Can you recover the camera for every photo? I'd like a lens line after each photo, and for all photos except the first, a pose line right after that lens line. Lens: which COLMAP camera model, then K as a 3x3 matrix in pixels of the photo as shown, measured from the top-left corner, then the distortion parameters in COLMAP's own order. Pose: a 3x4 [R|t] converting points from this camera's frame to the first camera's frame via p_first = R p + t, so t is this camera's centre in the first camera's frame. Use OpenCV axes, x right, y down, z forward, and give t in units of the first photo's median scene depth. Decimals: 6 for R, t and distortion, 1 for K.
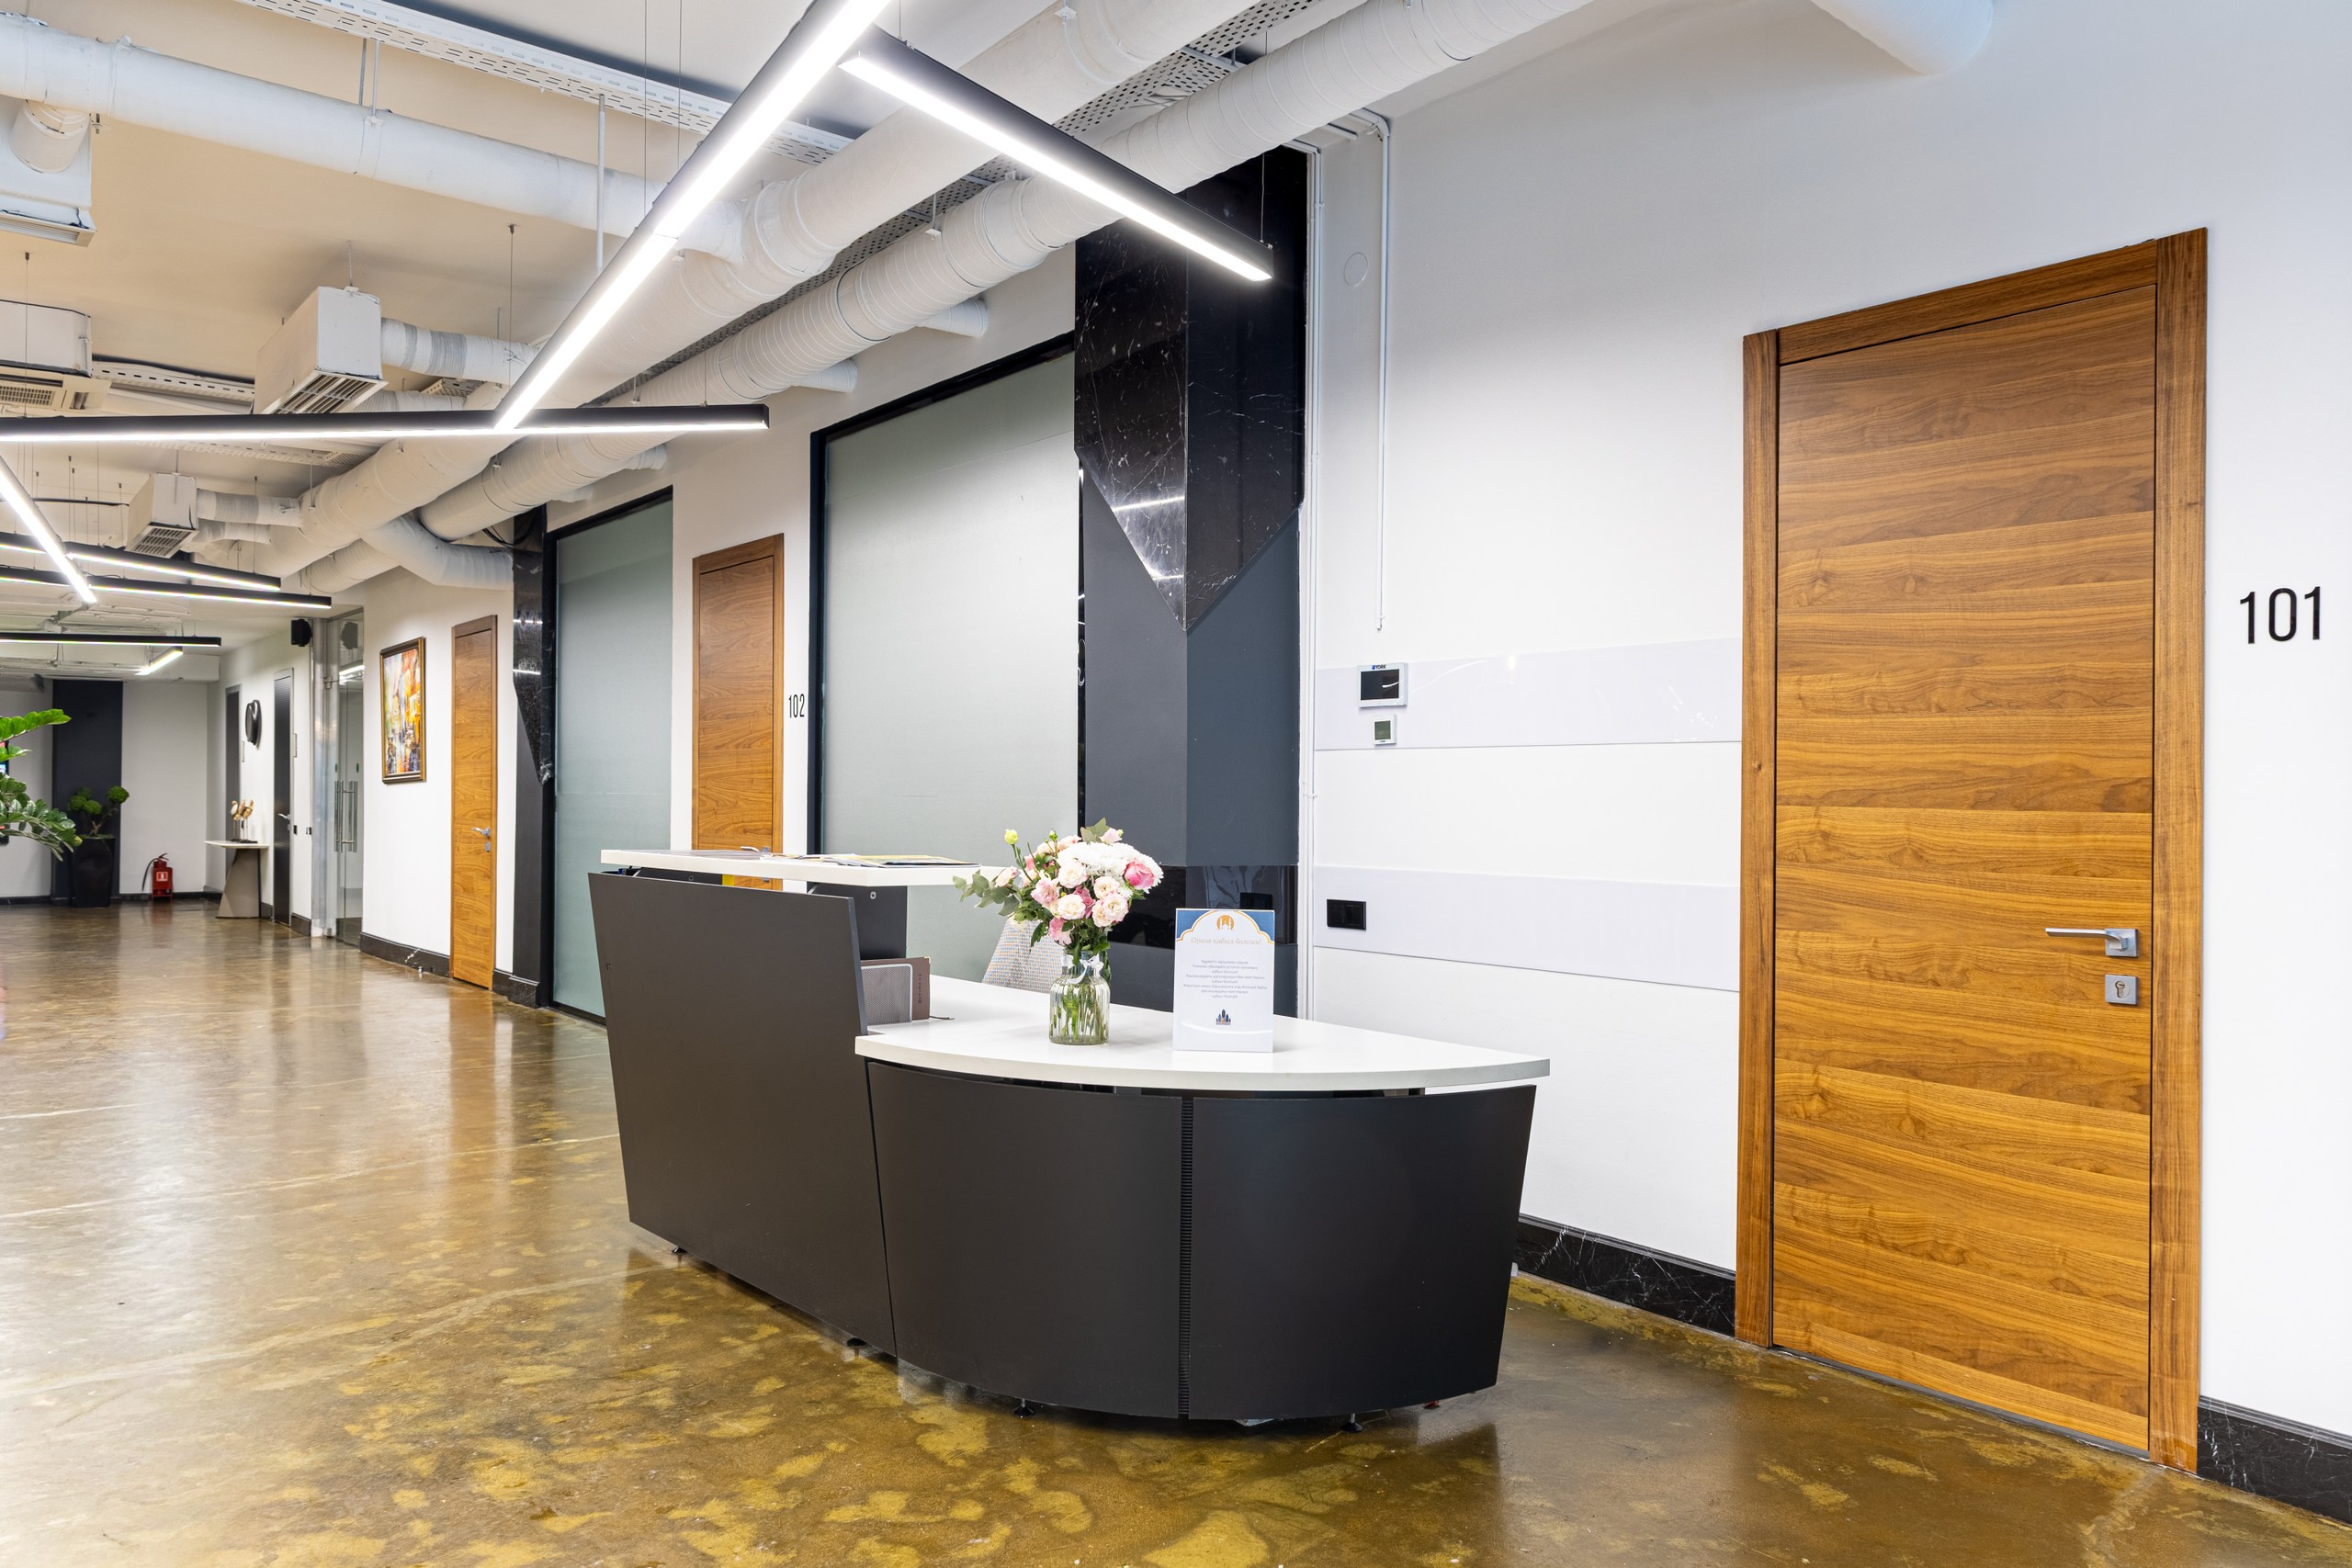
lens RADIAL K [[1600.2, 0, 1183.4], [0, 1600.2, 790.6], [0, 0, 1]] dist [0.007988, 0.001218]
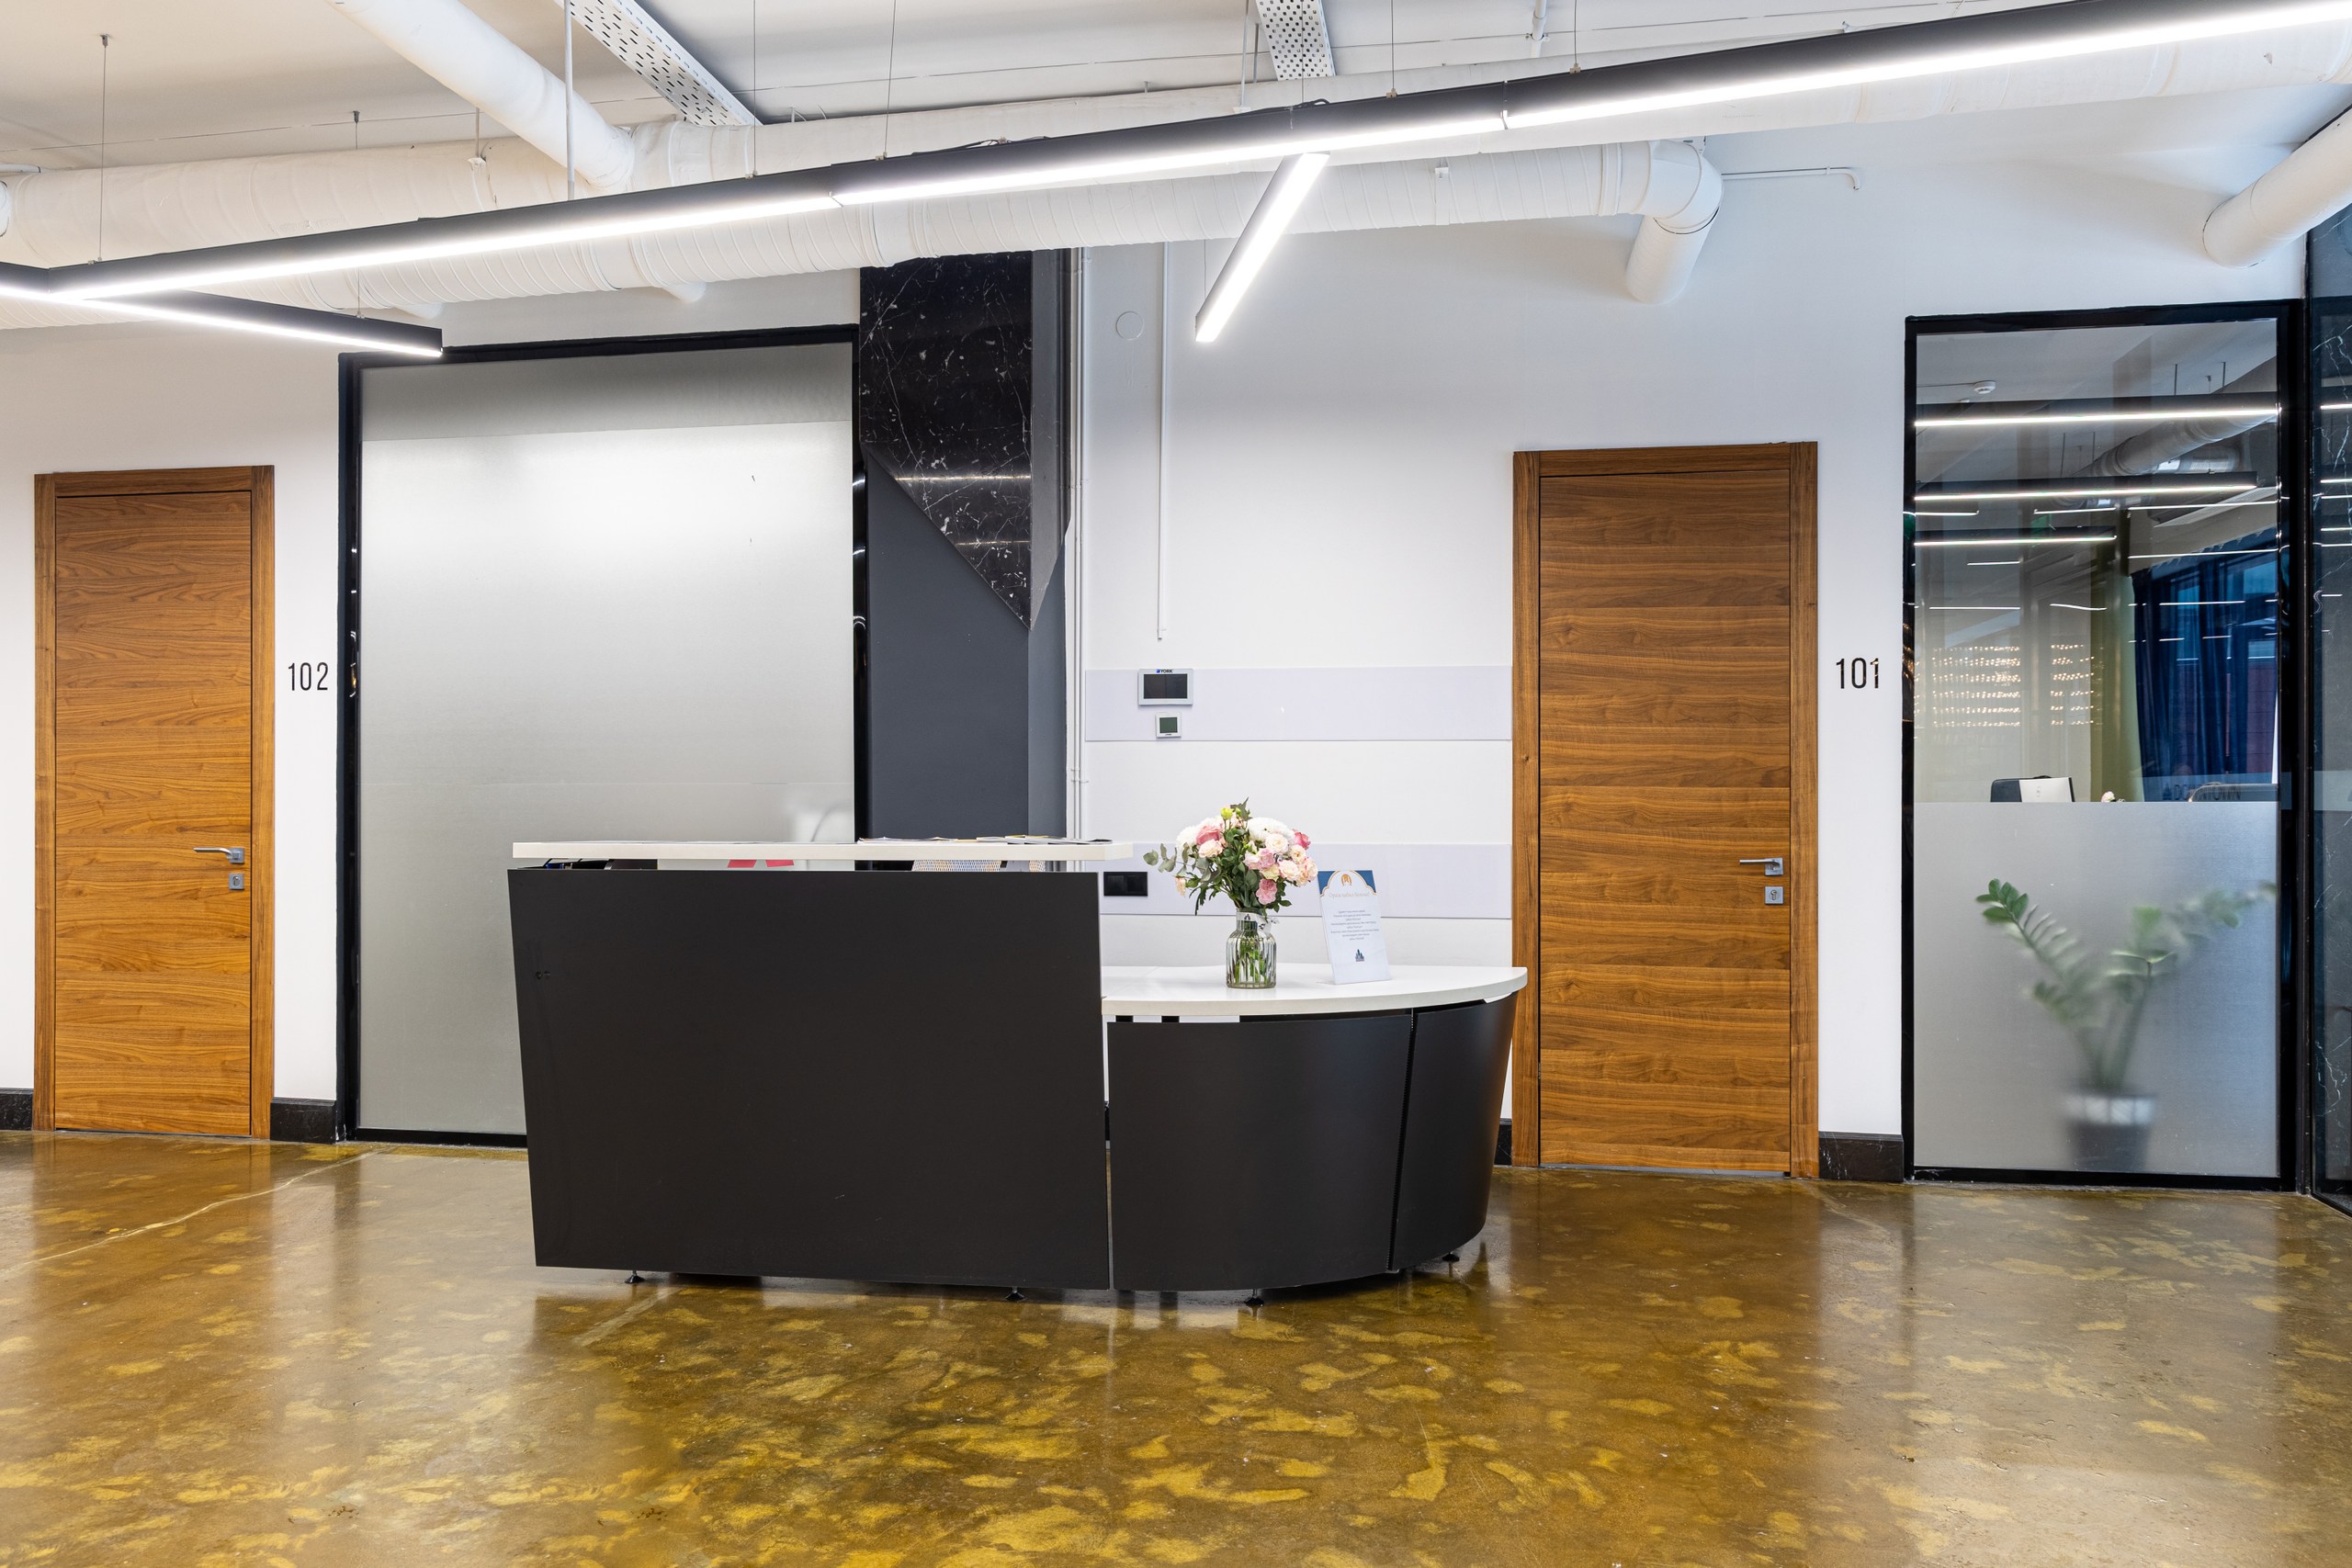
lens RADIAL K [[1600.2, 0, 1177.0], [0, 1600.2, 786.2], [0, 0, 1]] dist [0.007988, 0.001218]
pose [[0.758285, -0.003123, 0.651916, -0.913794], [0.002313, 0.999995, 0.002100, 0.007035], [-0.651919, -0.000085, 0.758288, 0.148803]]
